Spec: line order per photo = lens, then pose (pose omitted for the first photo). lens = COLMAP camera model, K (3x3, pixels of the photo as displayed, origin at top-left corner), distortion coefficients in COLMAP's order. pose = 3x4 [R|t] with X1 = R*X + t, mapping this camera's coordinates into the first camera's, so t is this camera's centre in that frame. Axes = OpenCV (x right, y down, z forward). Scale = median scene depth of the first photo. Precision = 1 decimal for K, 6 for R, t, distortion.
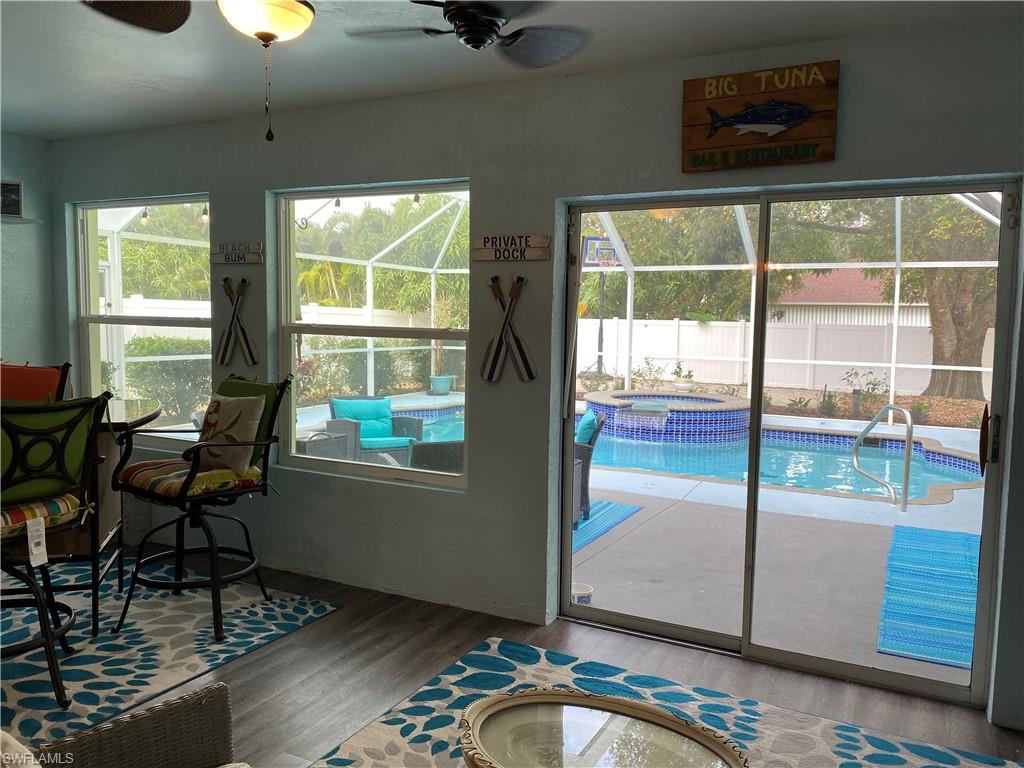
lens RADIAL K [[777.7, 0, 514.6], [0, 777.7, 374.9], [0, 0, 1]] dist [0.071133, -0.117866]
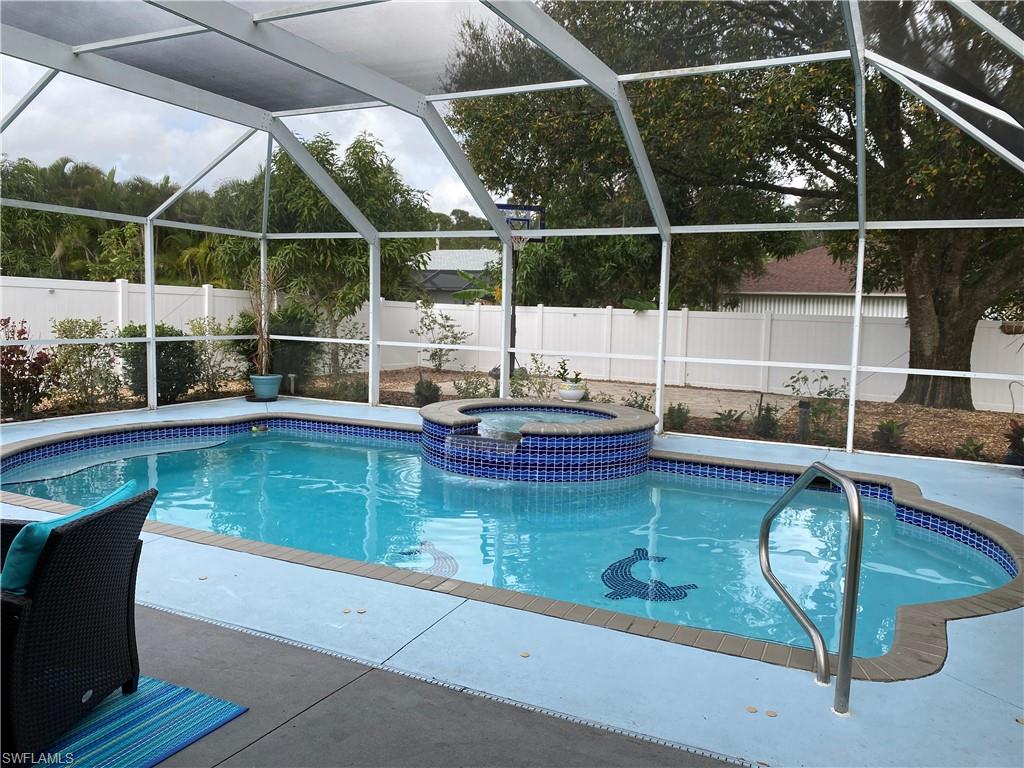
lens RADIAL K [[777.7, 0, 514.6], [0, 777.7, 374.9], [0, 0, 1]] dist [0.071133, -0.117866]
pose [[0.999709, 0.006929, 0.023093, 0.130469], [-0.007154, 0.999927, 0.009706, -0.008458], [-0.023024, -0.009868, 0.999686, 0.244817]]
